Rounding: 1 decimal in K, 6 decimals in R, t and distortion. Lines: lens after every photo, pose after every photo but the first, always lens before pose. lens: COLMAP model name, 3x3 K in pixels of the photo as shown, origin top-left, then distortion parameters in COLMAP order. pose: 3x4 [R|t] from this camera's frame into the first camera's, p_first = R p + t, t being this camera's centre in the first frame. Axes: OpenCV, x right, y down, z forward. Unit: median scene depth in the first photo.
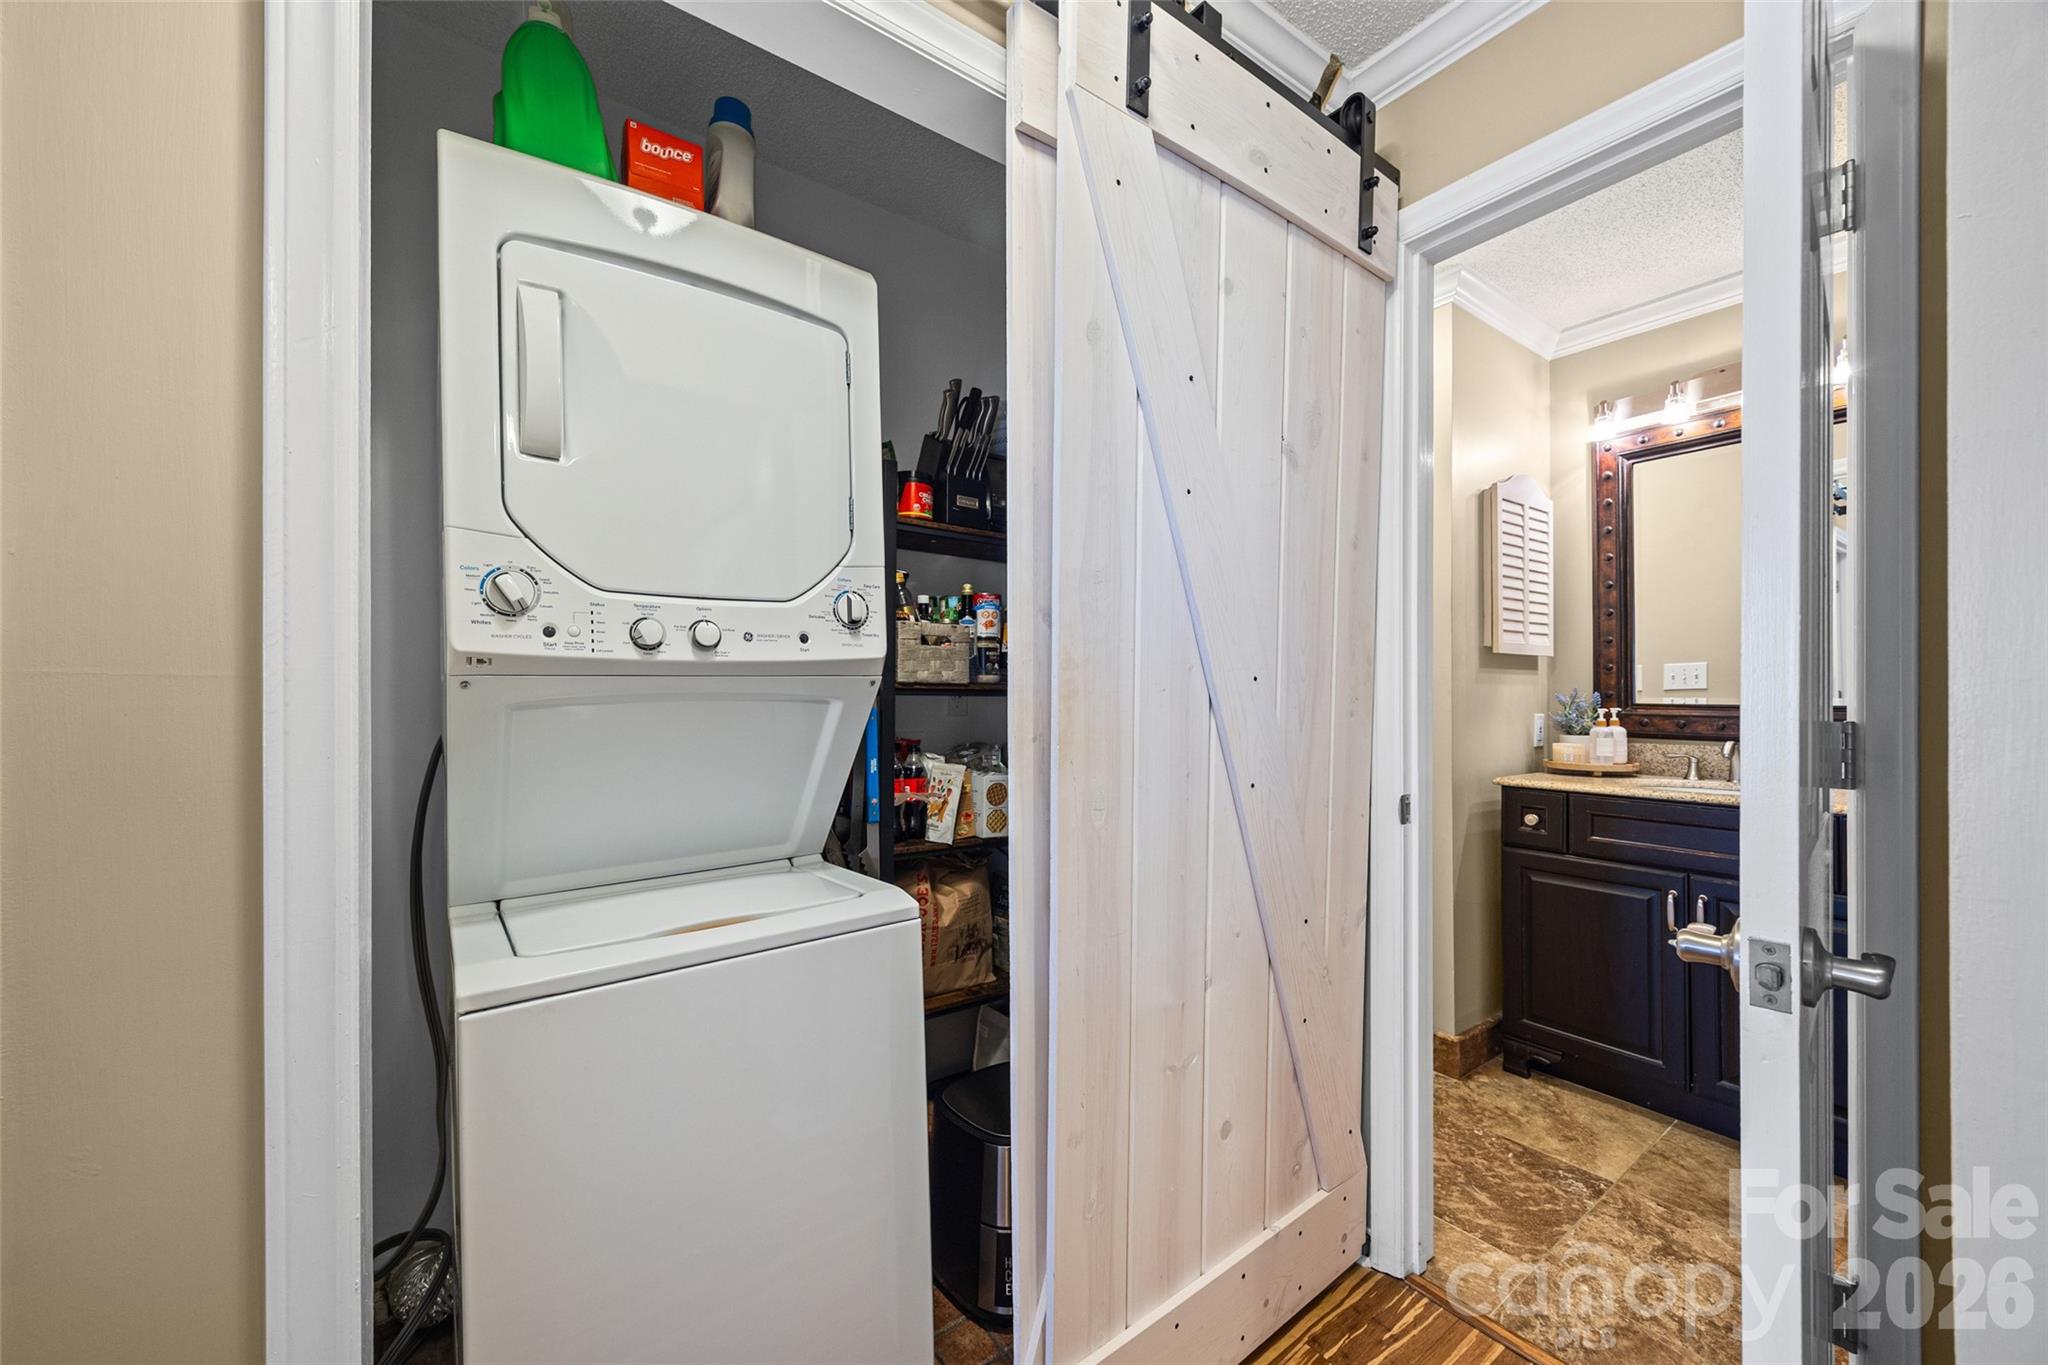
lens RADIAL K [[782.8, 0, 1024.0], [0, 782.8, 682.5], [0, 0, 1]] dist [0.000070, -0.000016]
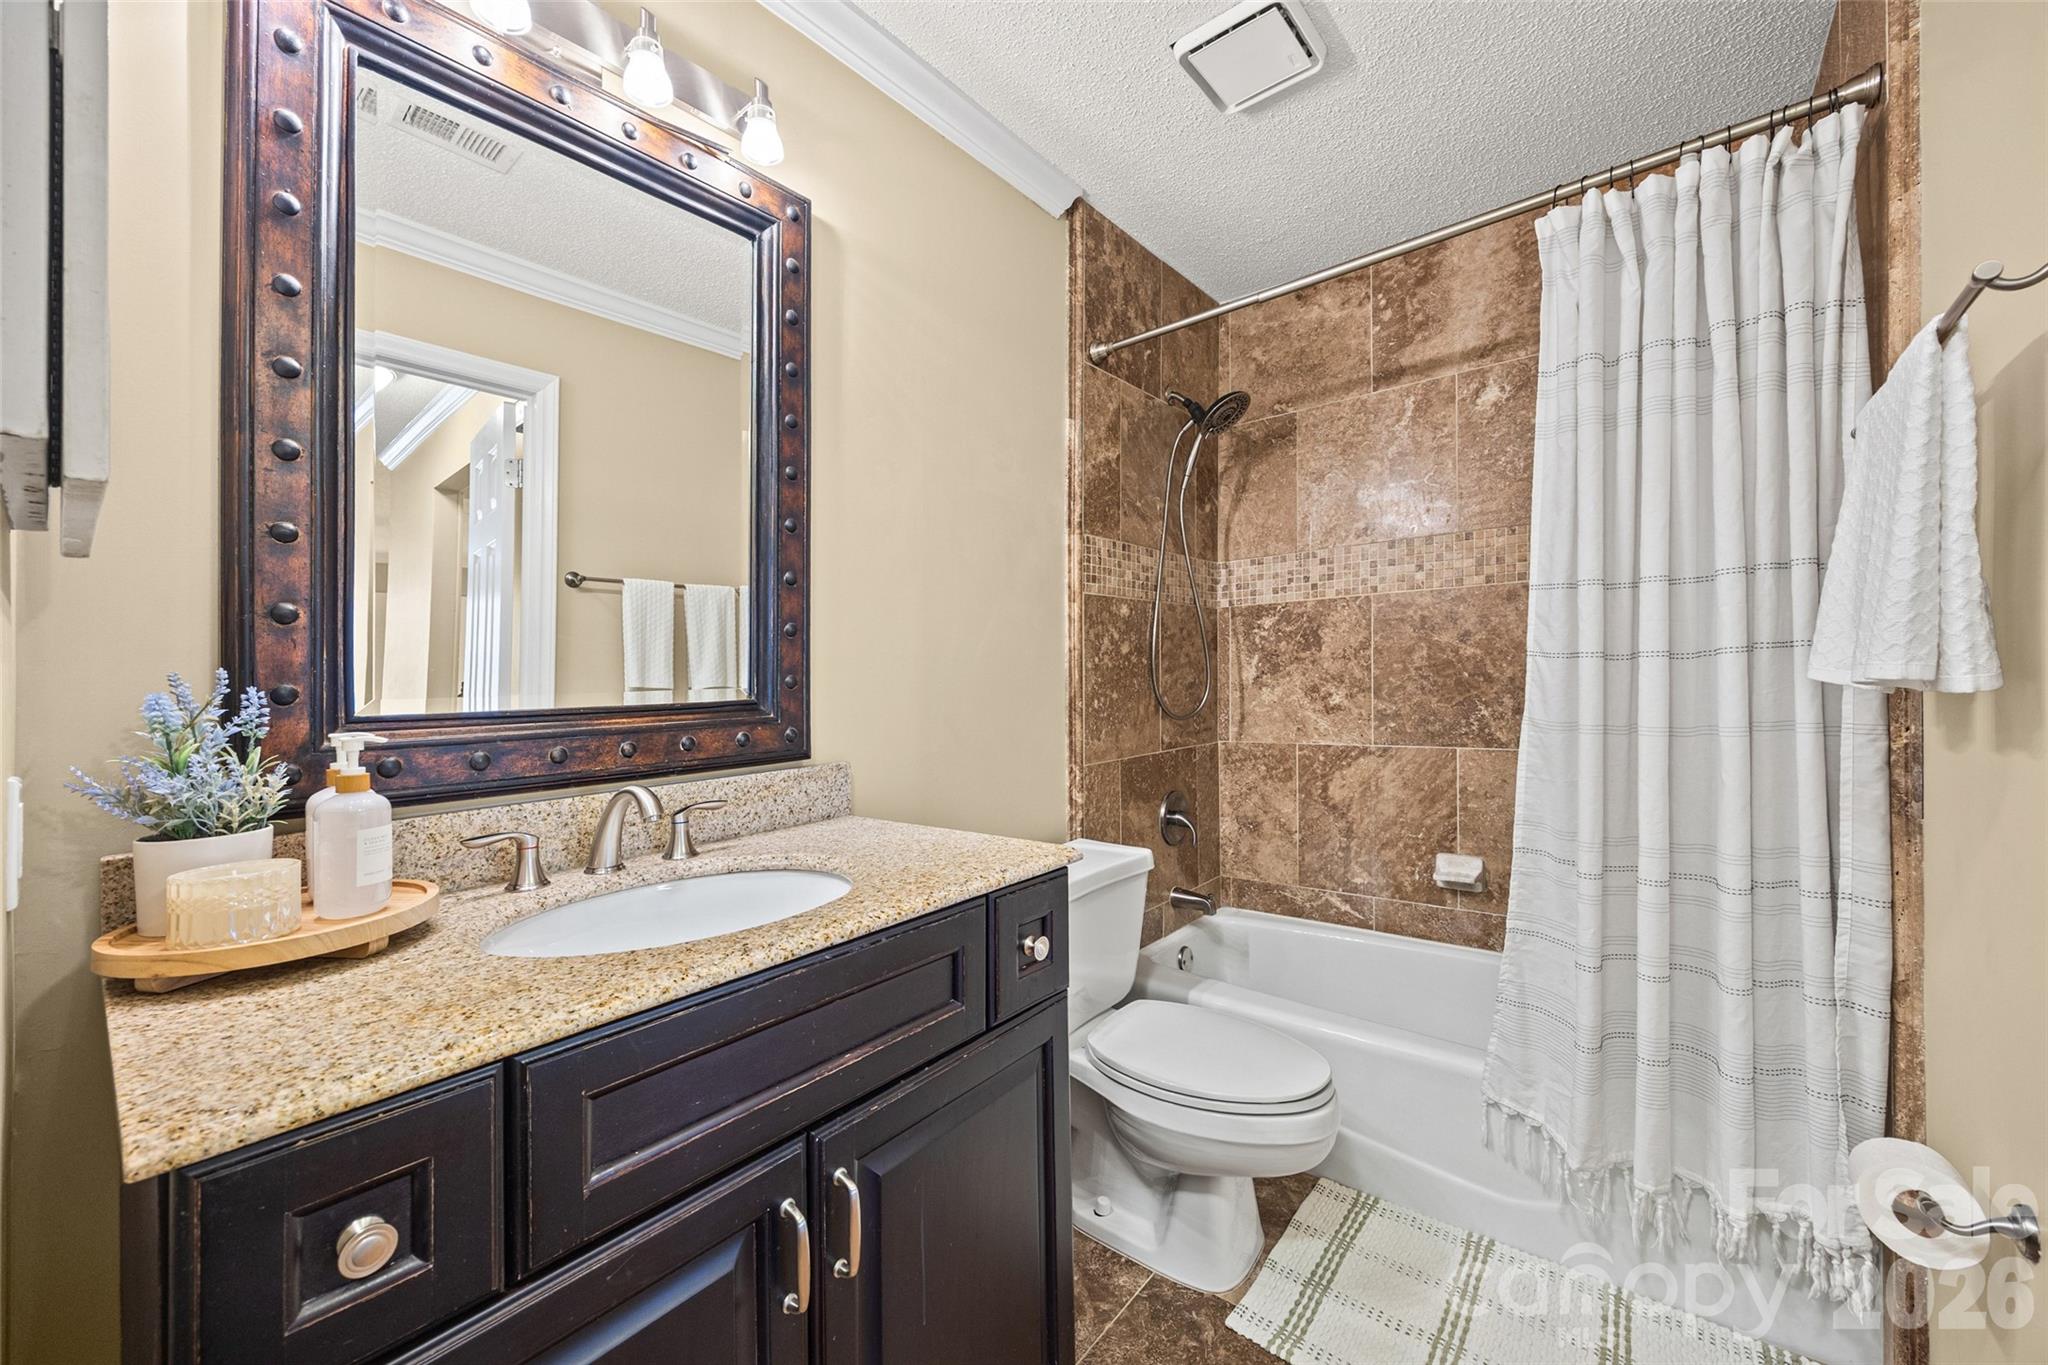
lens RADIAL K [[782.8, 0, 1024.0], [0, 782.8, 682.5], [0, 0, 1]] dist [0.000070, -0.000016]
pose [[-0.239978, 0.002213, 0.970776, 0.355204], [0.009111, 0.999958, -0.000028, 0.014114], [-0.970736, 0.008838, -0.239988, 0.796967]]
